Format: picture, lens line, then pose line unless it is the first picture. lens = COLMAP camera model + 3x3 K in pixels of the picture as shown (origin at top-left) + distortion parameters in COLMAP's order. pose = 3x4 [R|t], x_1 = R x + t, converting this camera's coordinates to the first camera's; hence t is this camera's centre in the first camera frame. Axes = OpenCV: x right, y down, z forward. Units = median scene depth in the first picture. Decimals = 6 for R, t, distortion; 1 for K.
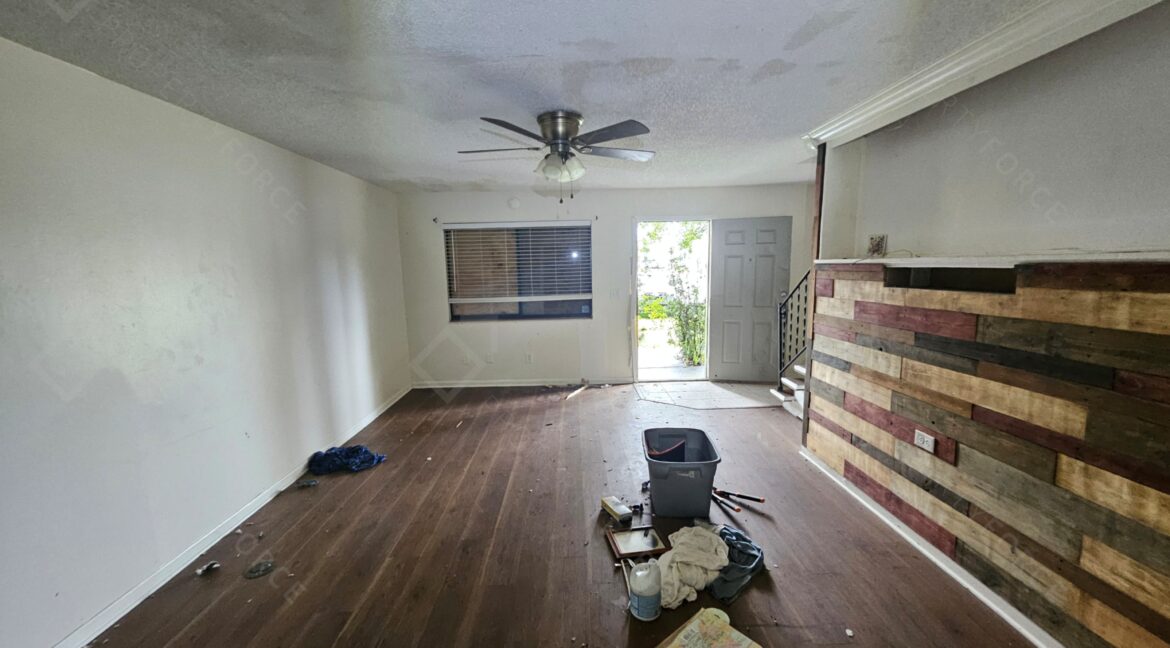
lens RADIAL K [[453.3, 0, 585.8], [0, 453.3, 328.4], [0, 0, 1]] dist [-0.006407, -0.000508]
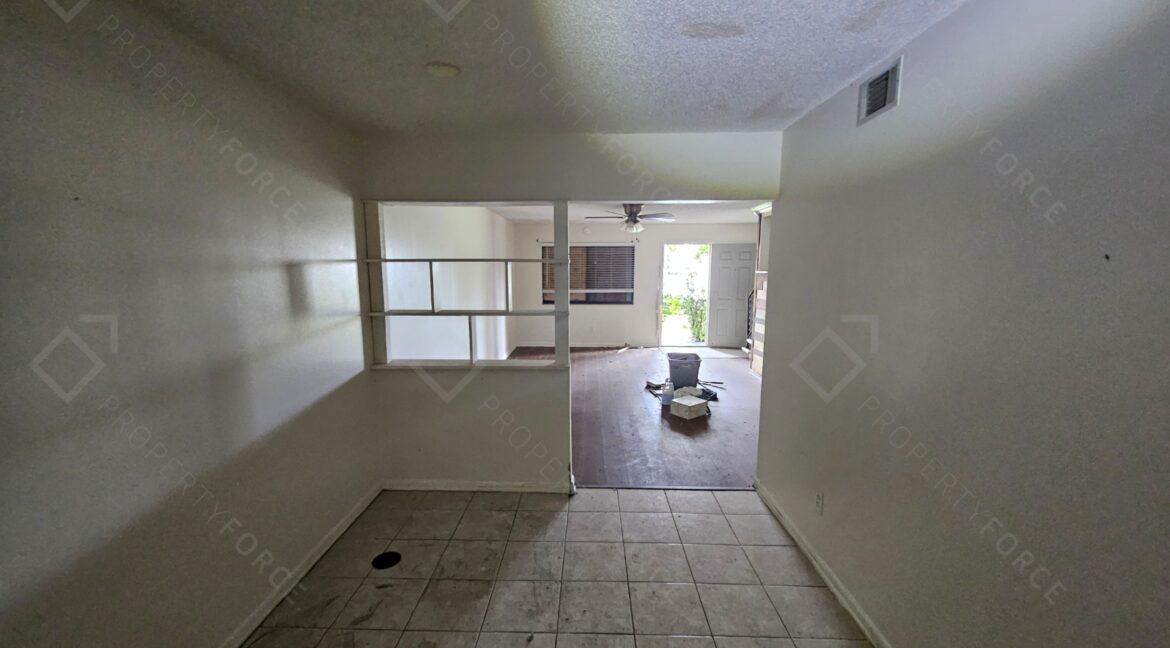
lens RADIAL K [[453.3, 0, 580.3], [0, 453.3, 323.2], [0, 0, 1]] dist [-0.006407, -0.000508]
pose [[0.998316, 0.030893, -0.049107, -0.090510], [-0.031795, 0.999338, -0.017691, 0.075806], [0.048528, 0.019223, 0.998637, -0.575041]]
